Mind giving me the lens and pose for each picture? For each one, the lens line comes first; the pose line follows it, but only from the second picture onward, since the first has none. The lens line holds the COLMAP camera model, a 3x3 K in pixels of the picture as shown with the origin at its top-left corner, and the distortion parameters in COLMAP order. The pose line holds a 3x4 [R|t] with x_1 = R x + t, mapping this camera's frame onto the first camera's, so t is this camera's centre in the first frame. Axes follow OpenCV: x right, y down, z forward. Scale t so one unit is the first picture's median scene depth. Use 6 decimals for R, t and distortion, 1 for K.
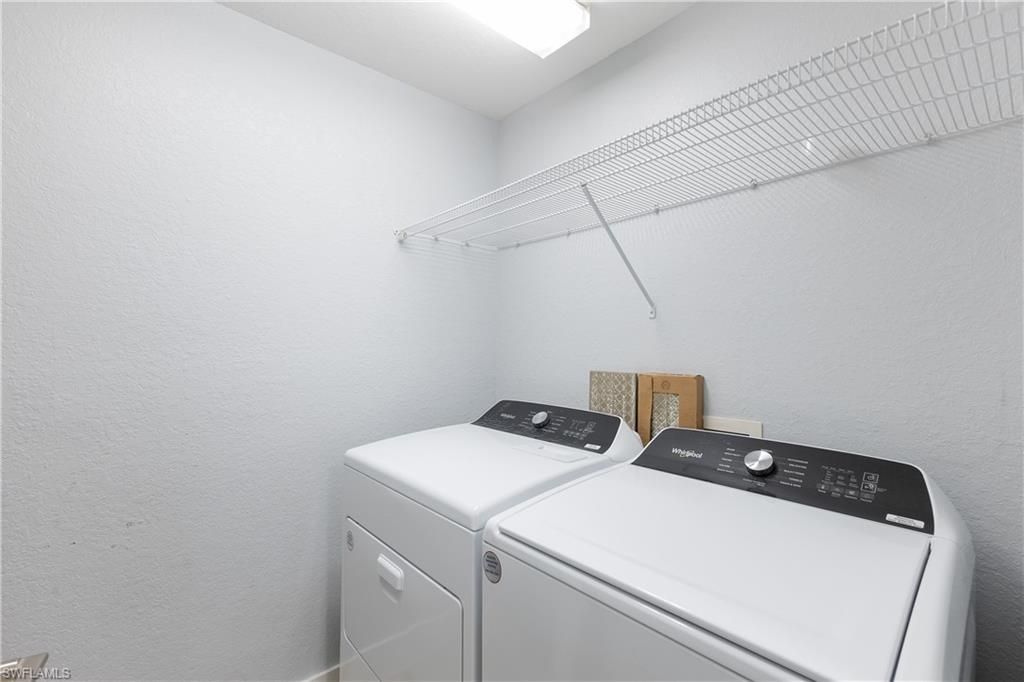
lens RADIAL K [[447.4, 0, 512.0], [0, 447.4, 341.0], [0, 0, 1]] dist [0.001914, -0.000037]
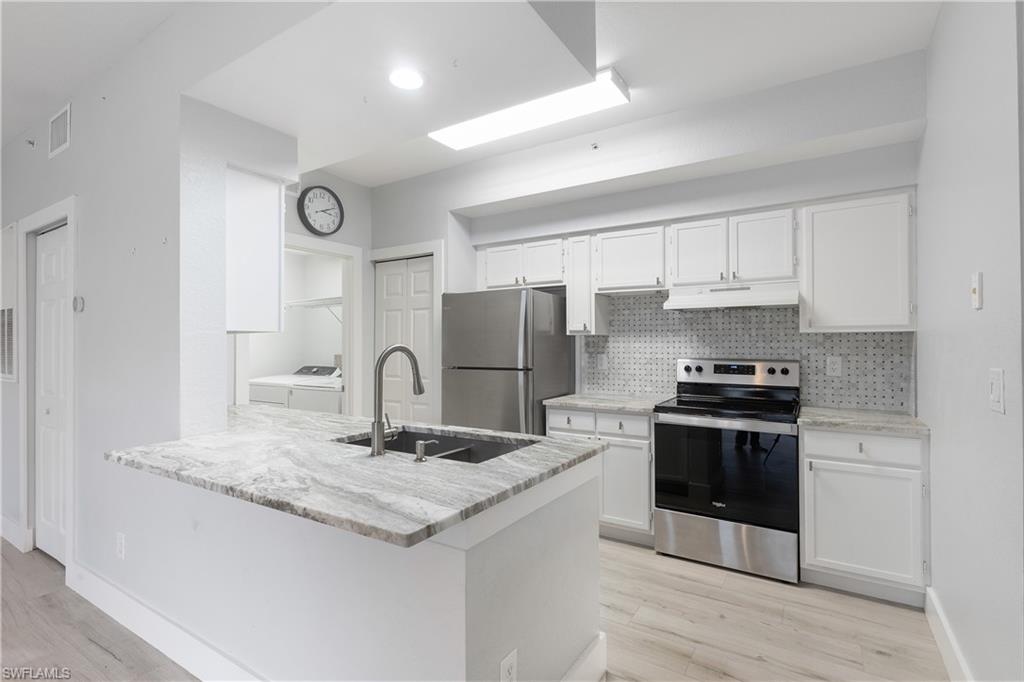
lens RADIAL K [[487.1, 0, 512.0], [0, 487.1, 341.0], [0, 0, 1]] dist [0.000654, 0.000114]
pose [[0.959426, -0.005803, 0.281902, 0.423349], [0.005352, 0.999983, 0.002369, -0.024772], [-0.281911, -0.000764, 0.959440, -2.606402]]
